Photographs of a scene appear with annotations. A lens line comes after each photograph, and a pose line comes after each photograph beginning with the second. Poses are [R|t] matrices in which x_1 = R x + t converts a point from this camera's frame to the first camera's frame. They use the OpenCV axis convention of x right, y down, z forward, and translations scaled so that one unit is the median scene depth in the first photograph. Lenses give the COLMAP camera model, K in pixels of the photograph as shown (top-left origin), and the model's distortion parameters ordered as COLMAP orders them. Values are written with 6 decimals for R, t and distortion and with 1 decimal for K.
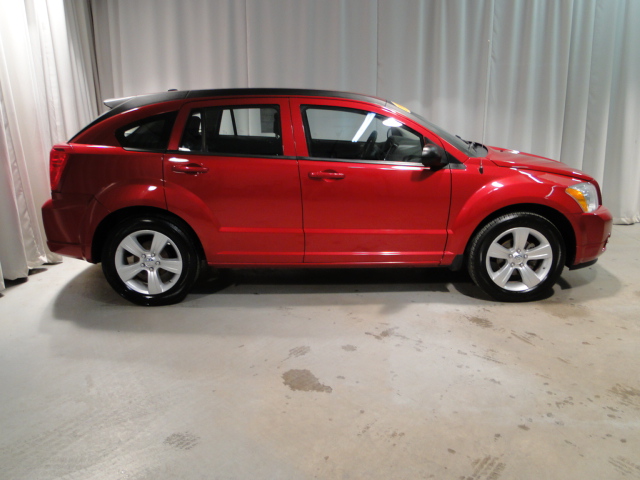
lens RADIAL K [[551.0, 0, 320.0], [0, 551.0, 240.0], [0, 0, 1]] dist [-0.009017, 0.001089]
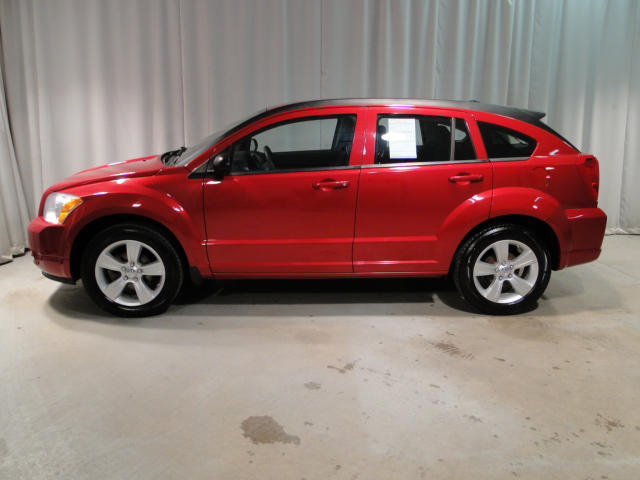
lens RADIAL K [[551.0, 0, 320.0], [0, 551.0, 240.0], [0, 0, 1]] dist [-0.009017, 0.001089]
pose [[0.991377, -0.009335, 0.130704, -0.054880], [0.011588, 0.999797, -0.016485, -0.028151], [-0.130524, 0.017858, 0.991284, 0.120978]]
